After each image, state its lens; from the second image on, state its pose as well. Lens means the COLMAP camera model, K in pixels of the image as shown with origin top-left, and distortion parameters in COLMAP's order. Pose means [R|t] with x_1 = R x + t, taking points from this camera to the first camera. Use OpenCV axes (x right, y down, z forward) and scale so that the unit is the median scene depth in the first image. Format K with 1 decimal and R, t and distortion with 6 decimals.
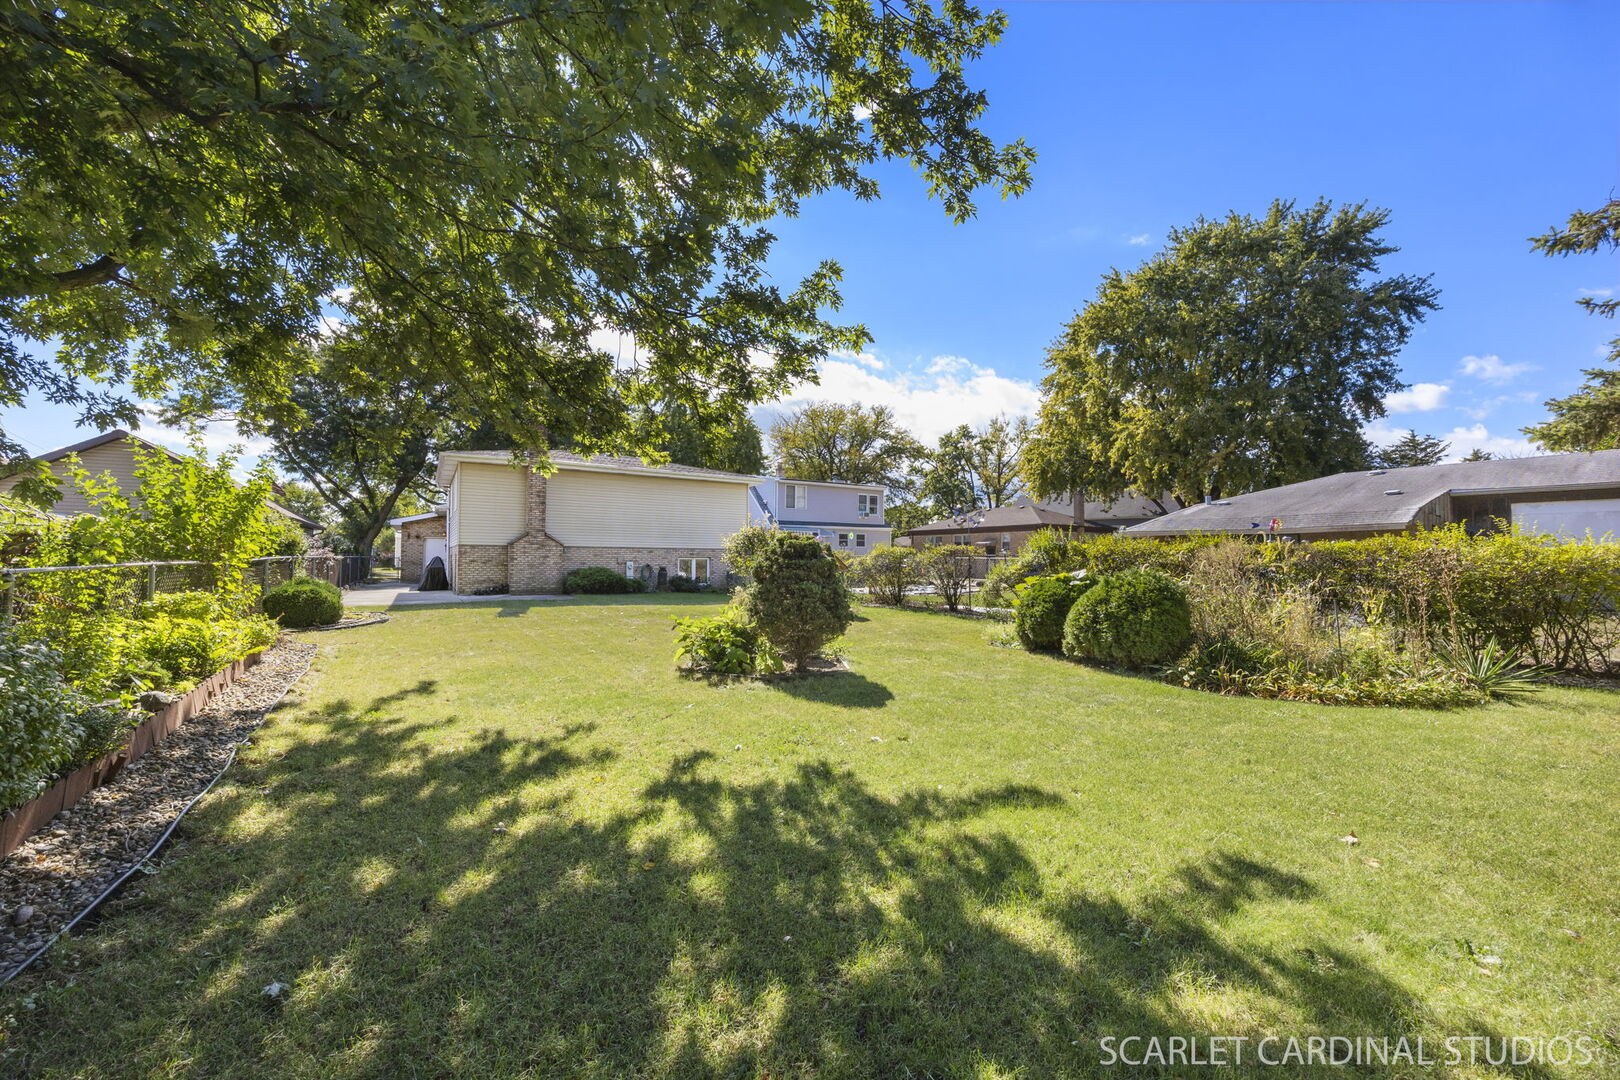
lens RADIAL K [[620.4, 0, 816.2], [0, 620.4, 542.9], [0, 0, 1]] dist [-0.011290, -0.000122]
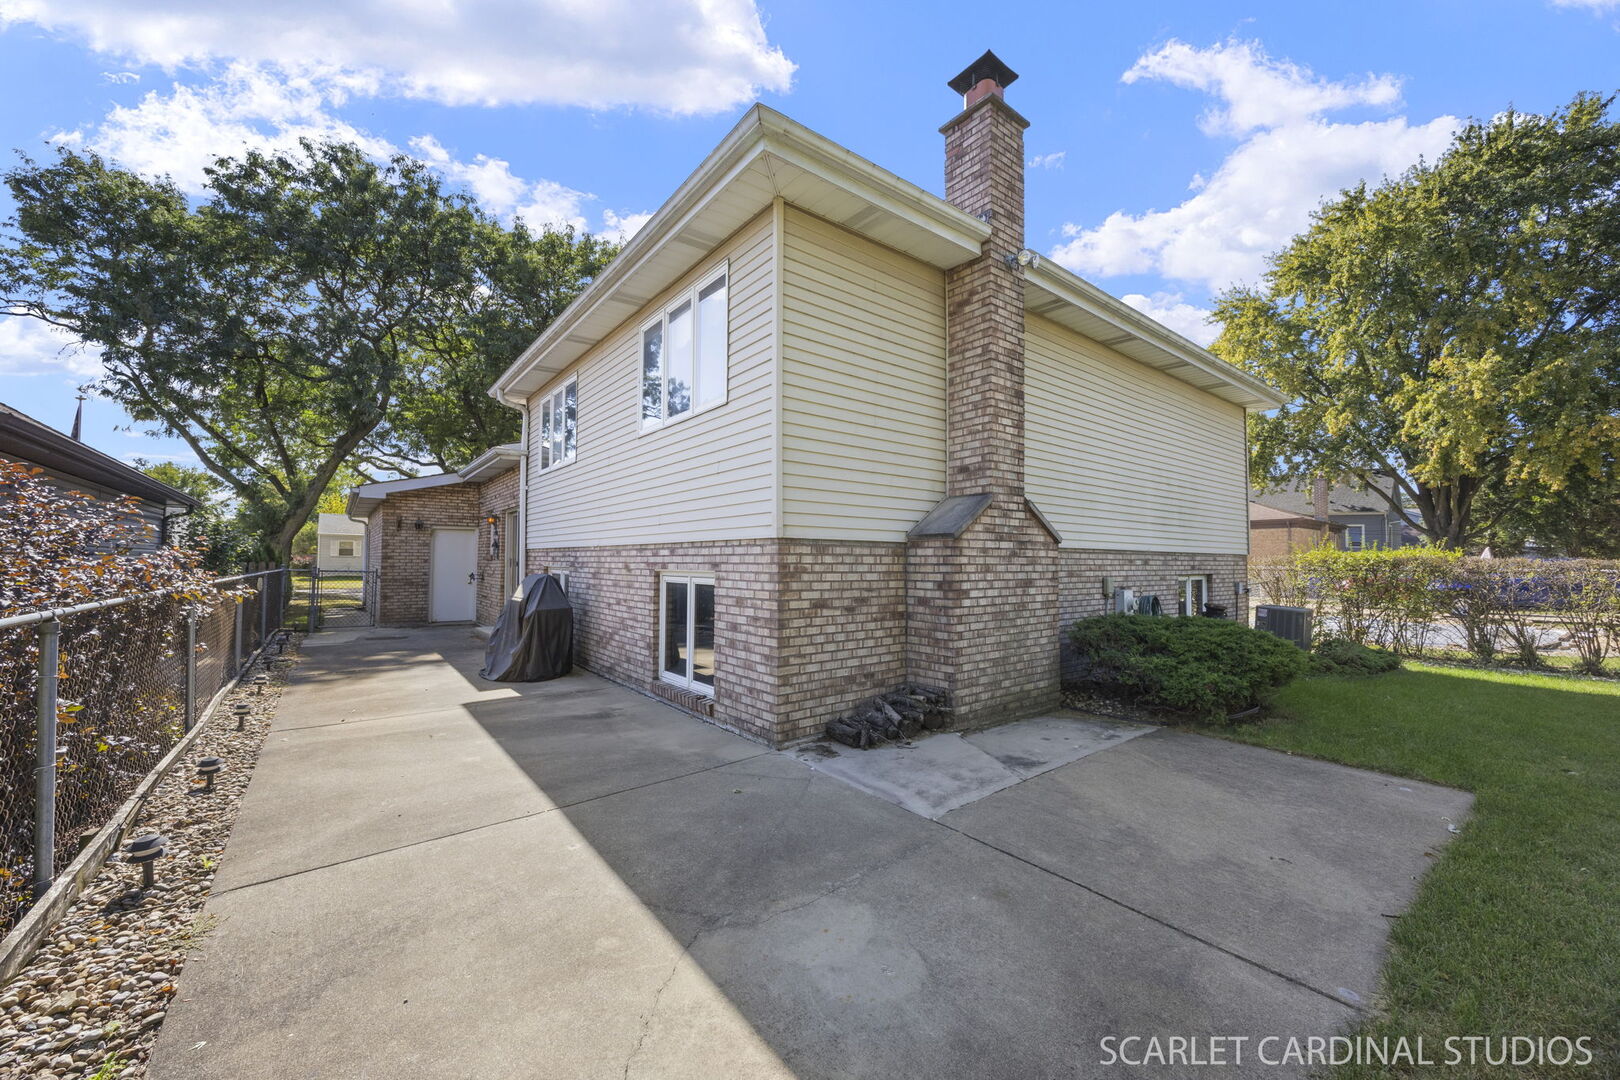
lens RADIAL K [[620.4, 0, 805.4], [0, 620.4, 546.2], [0, 0, 1]] dist [-0.011290, -0.000122]
pose [[0.995780, -0.002036, 0.091747, -0.290575], [0.001856, 0.999996, 0.002045, 0.003611], [-0.091751, -0.001866, 0.995780, 0.373753]]
